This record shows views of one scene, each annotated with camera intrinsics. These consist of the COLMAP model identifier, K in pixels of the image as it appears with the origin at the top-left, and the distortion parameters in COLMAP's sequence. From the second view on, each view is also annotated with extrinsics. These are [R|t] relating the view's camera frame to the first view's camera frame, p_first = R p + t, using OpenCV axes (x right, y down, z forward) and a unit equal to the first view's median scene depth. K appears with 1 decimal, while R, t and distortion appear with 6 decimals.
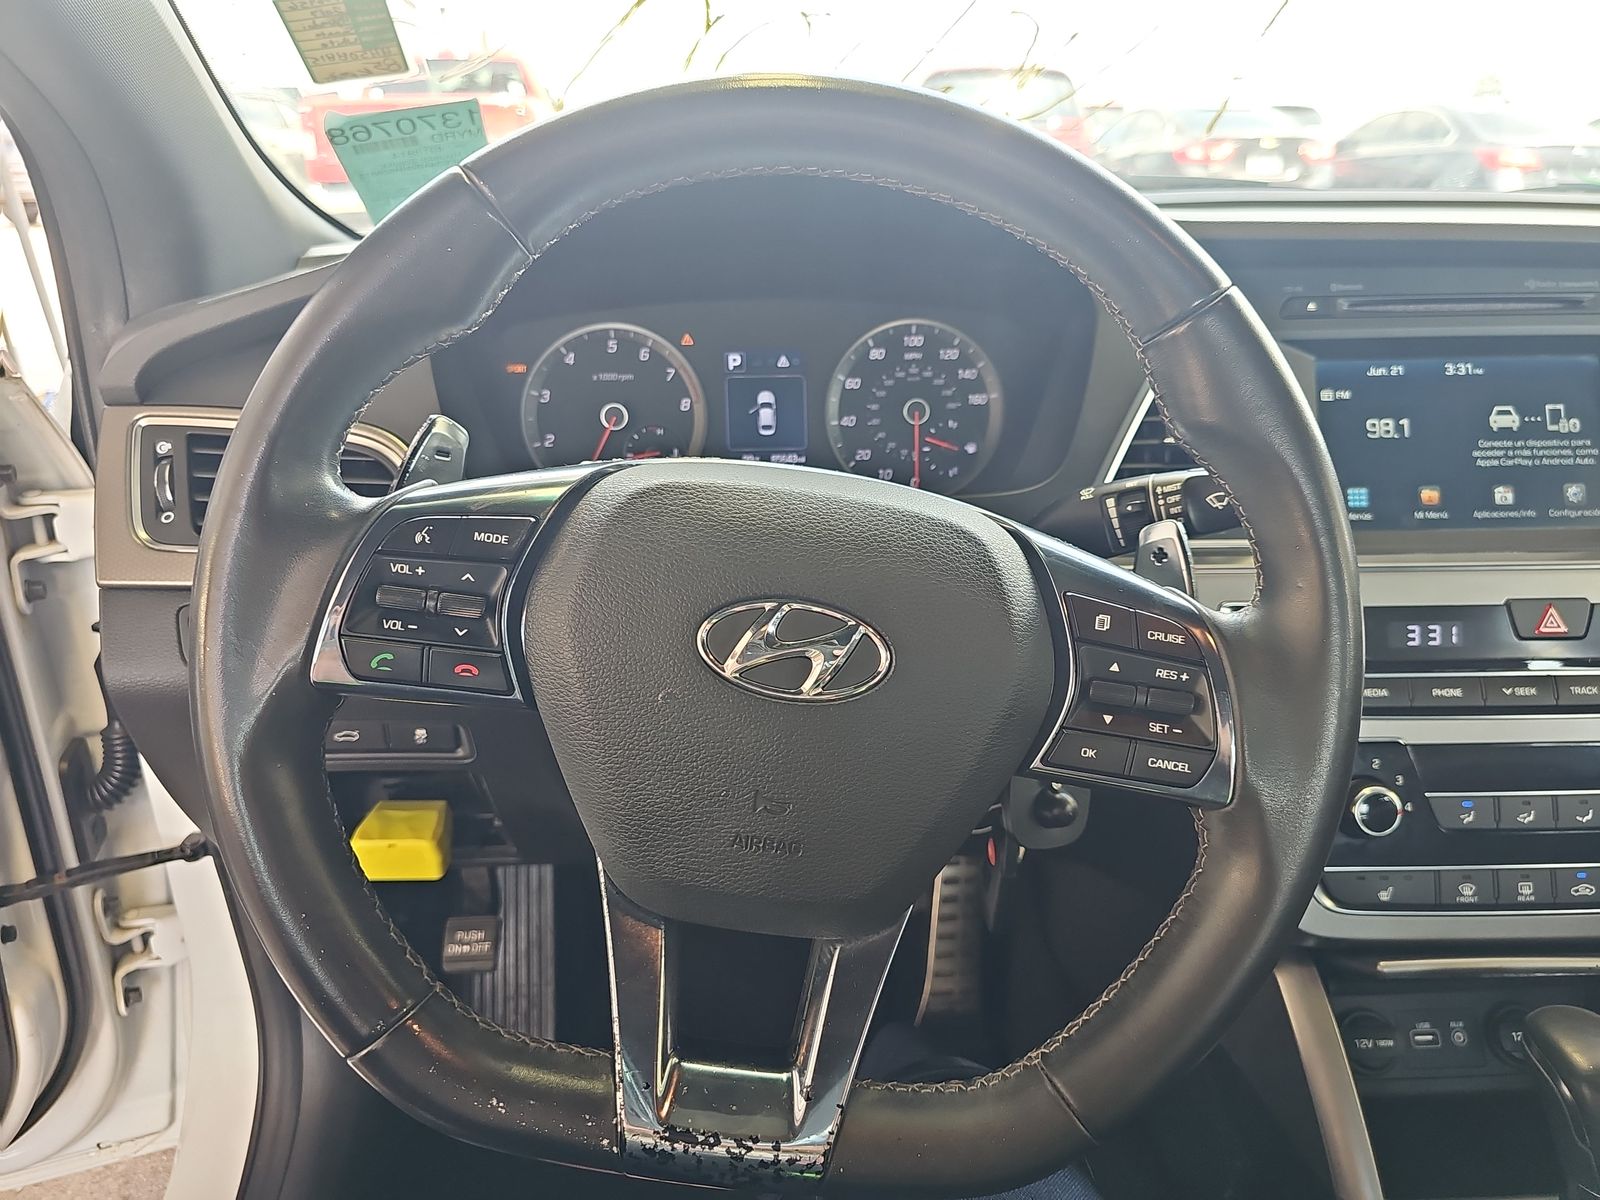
lens RADIAL K [[1068.9, 0, 801.8], [0, 1068.9, 590.5], [0, 0, 1]] dist [-0.005453, -0.015442]
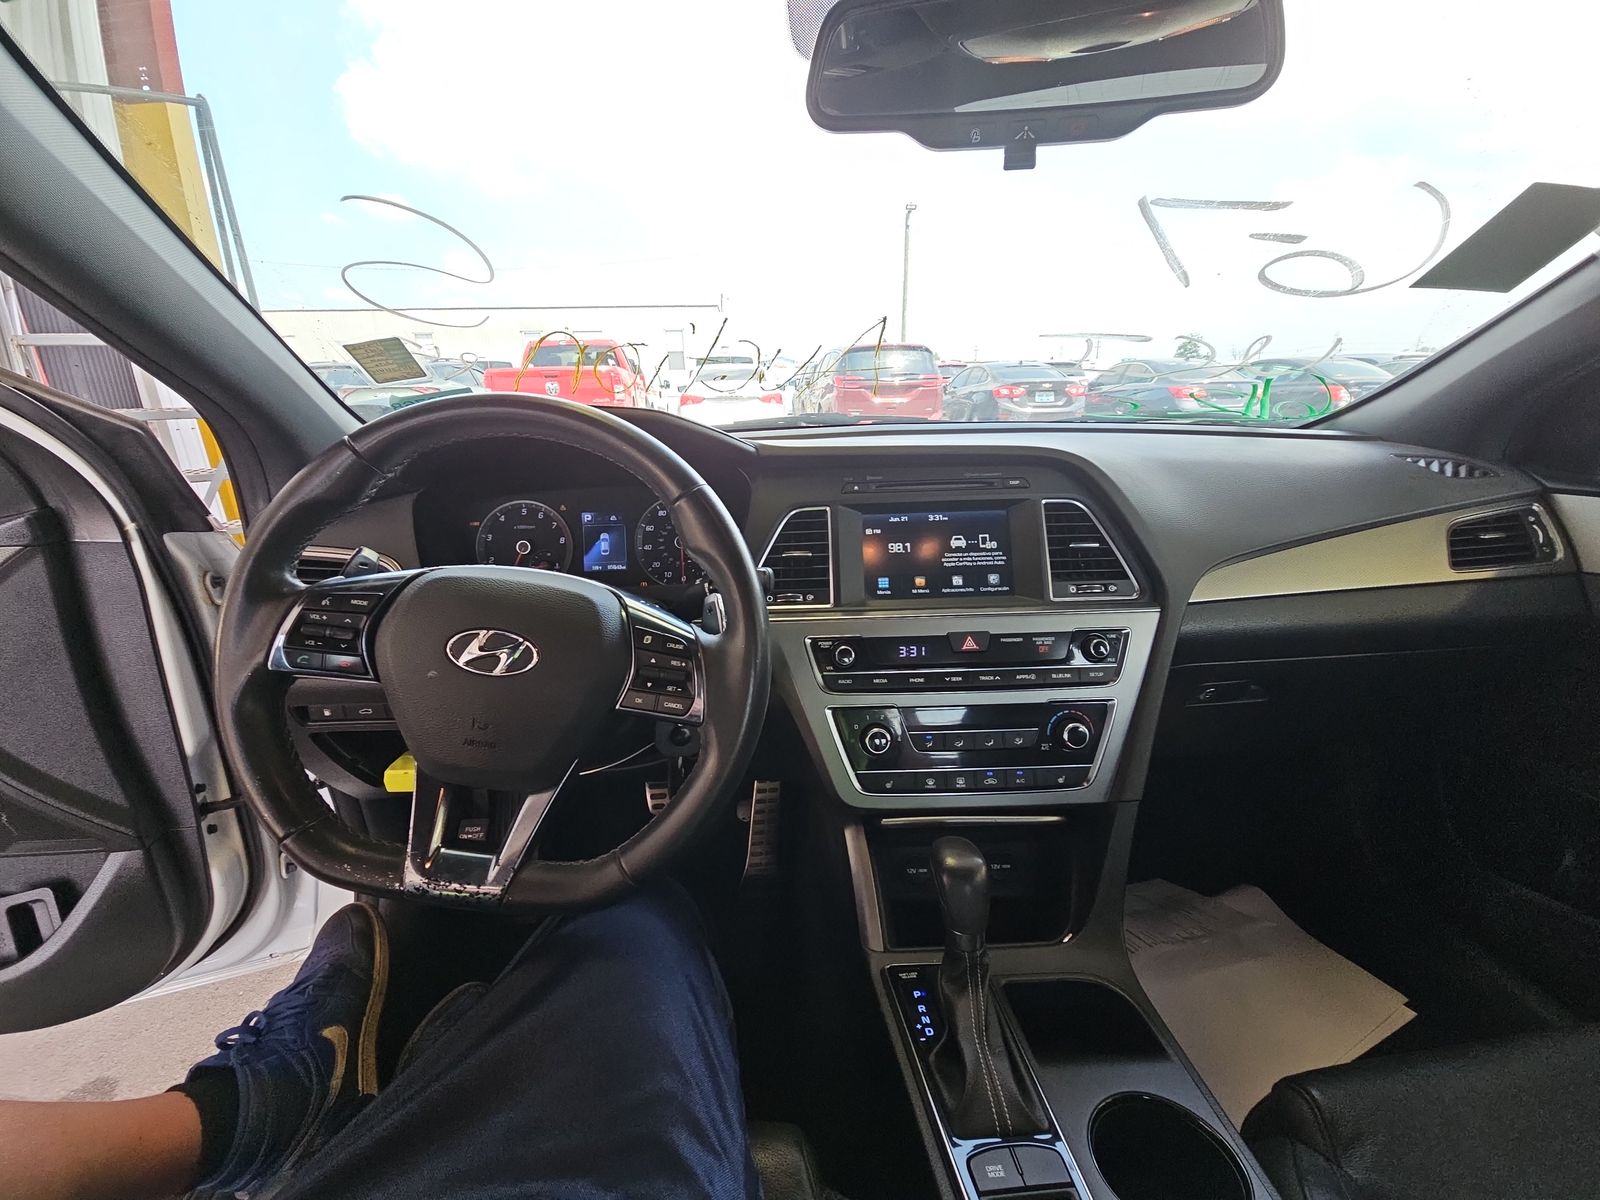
lens RADIAL K [[646.2, 0, 801.3], [0, 646.2, 601.1], [0, 0, 1]] dist [-0.015379, 0.000815]
pose [[0.999905, -0.012357, 0.006077, 0.363280], [0.012779, 0.997085, -0.075223, 0.034570], [-0.005130, 0.075293, 0.997148, -0.189062]]
